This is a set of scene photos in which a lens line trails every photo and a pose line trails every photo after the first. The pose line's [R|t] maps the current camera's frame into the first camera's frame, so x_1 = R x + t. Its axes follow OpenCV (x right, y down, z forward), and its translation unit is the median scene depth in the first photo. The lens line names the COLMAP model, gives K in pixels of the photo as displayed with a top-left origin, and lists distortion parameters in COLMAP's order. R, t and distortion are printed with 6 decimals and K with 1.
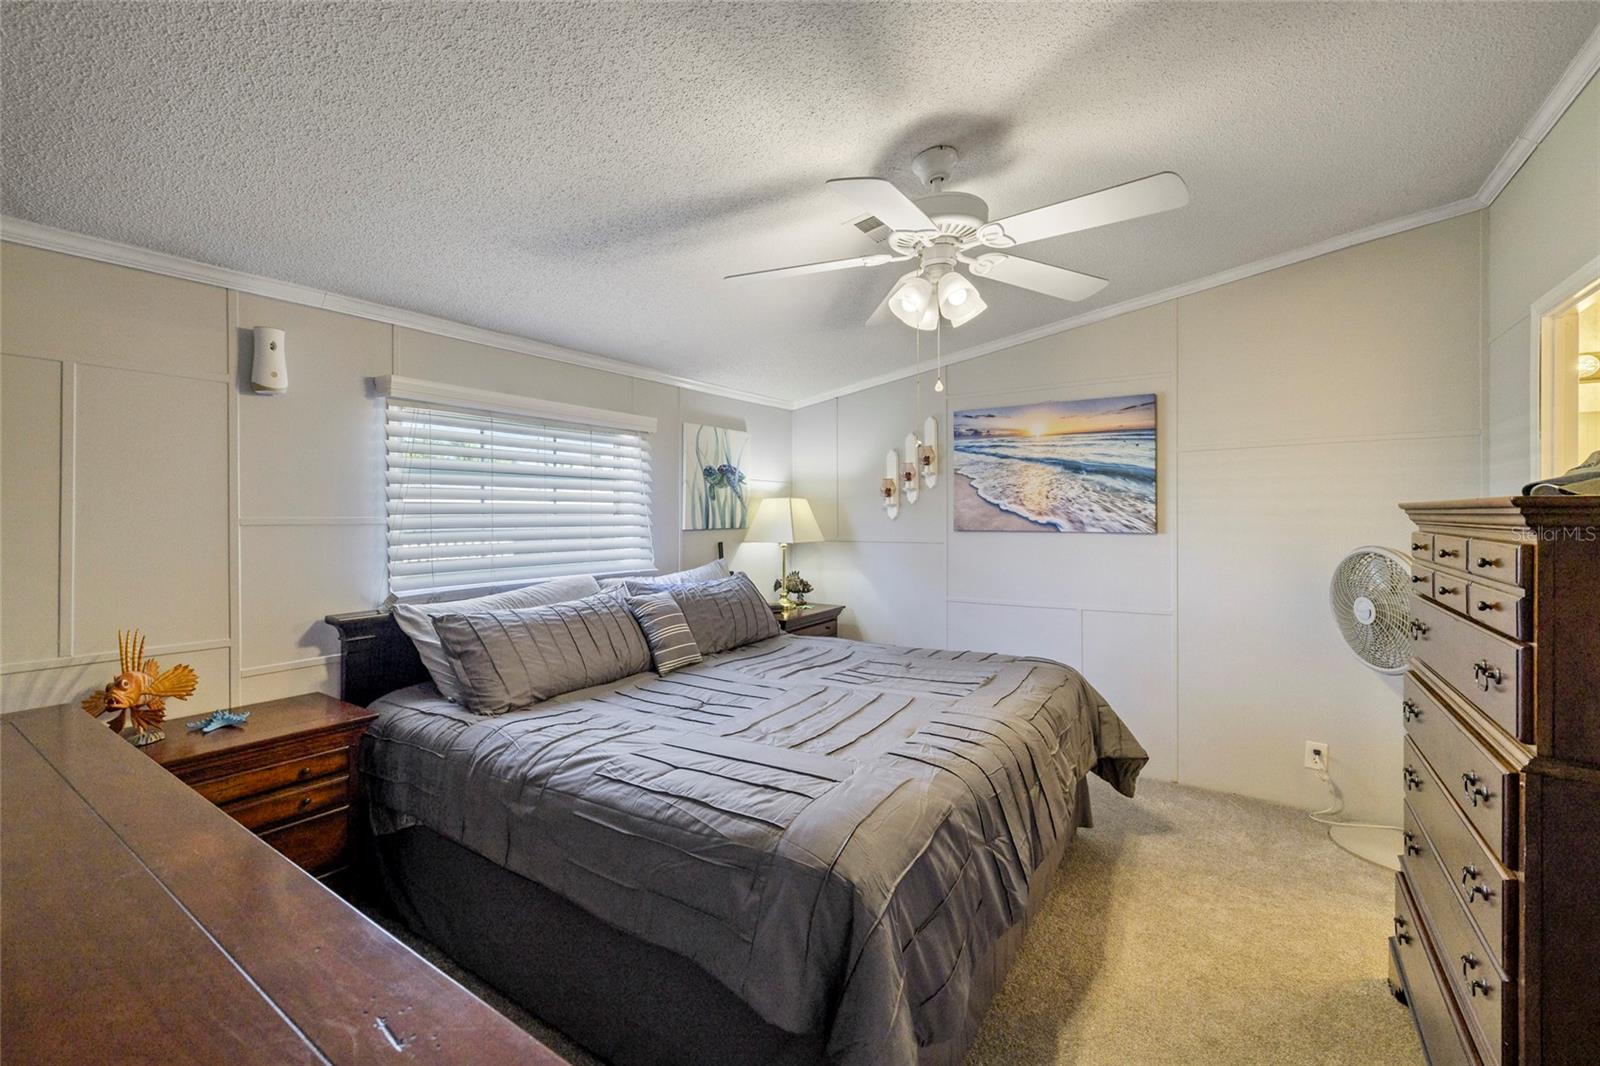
lens RADIAL K [[681.5, 0, 781.1], [0, 681.5, 509.6], [0, 0, 1]] dist [-0.001163, 0.000153]
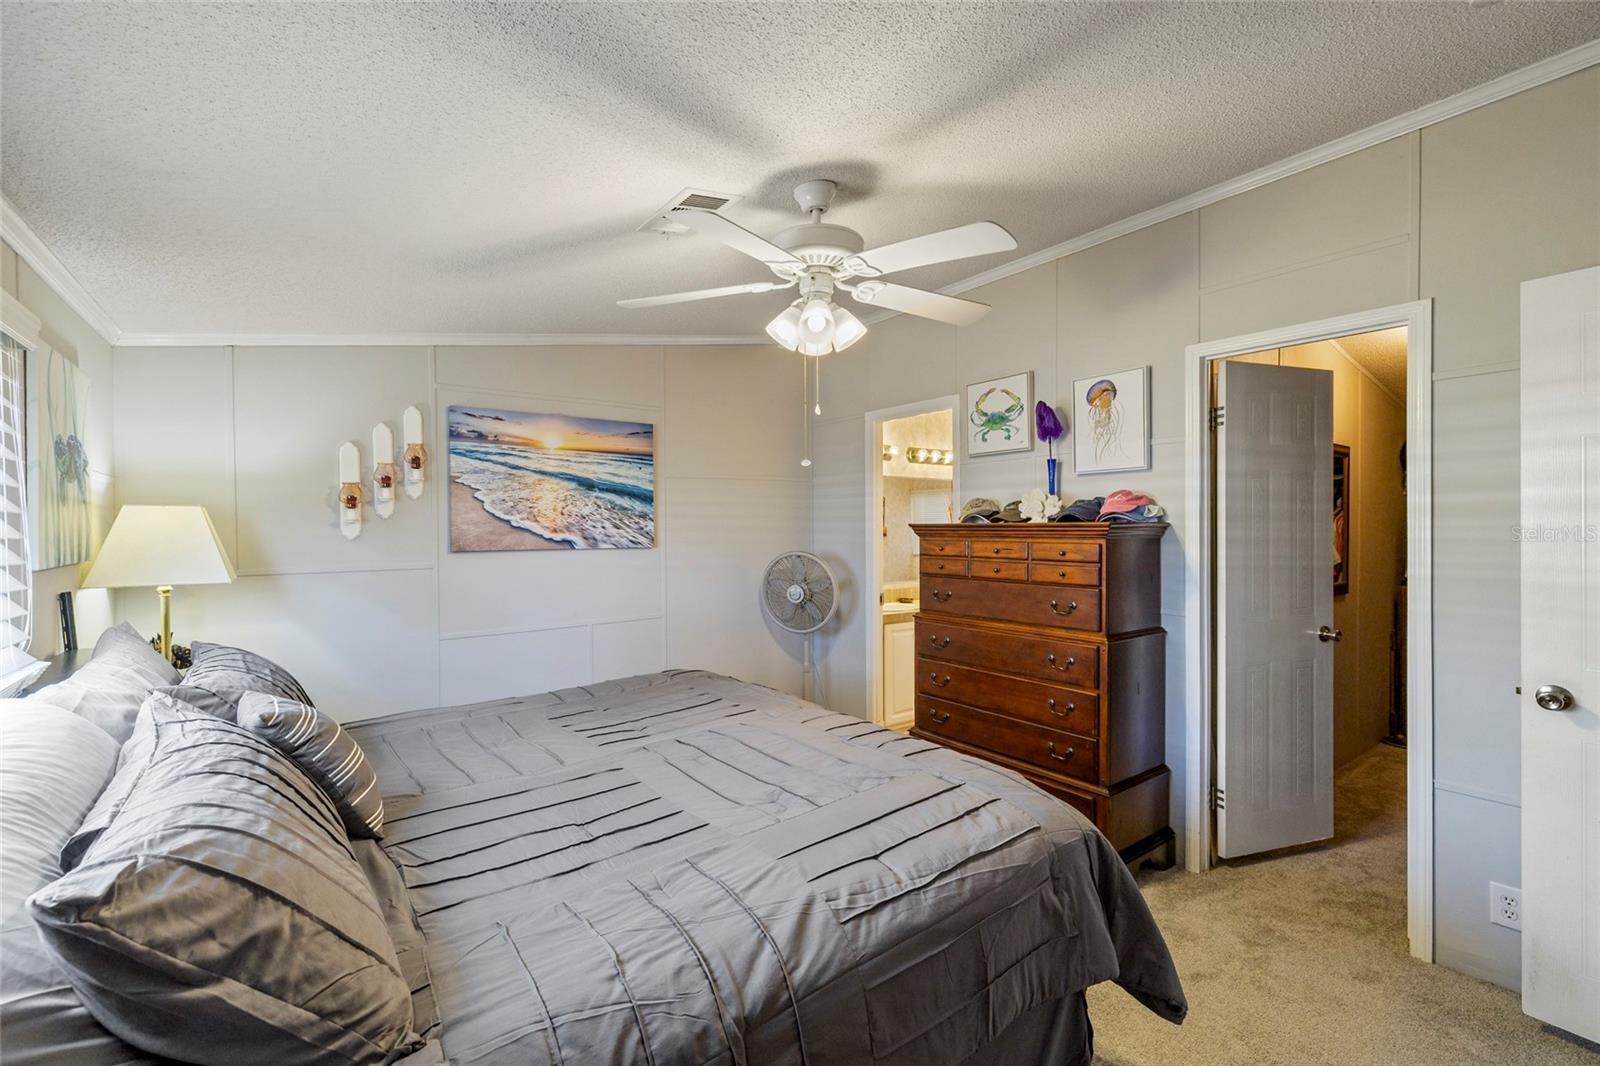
lens RADIAL K [[681.5, 0, 798.6], [0, 681.5, 534.5], [0, 0, 1]] dist [-0.001163, 0.000153]
pose [[0.322656, -0.011641, 0.946445, -0.419587], [-0.002565, 0.999910, 0.013173, -0.002114], [-0.946513, -0.006678, 0.322598, 0.377295]]
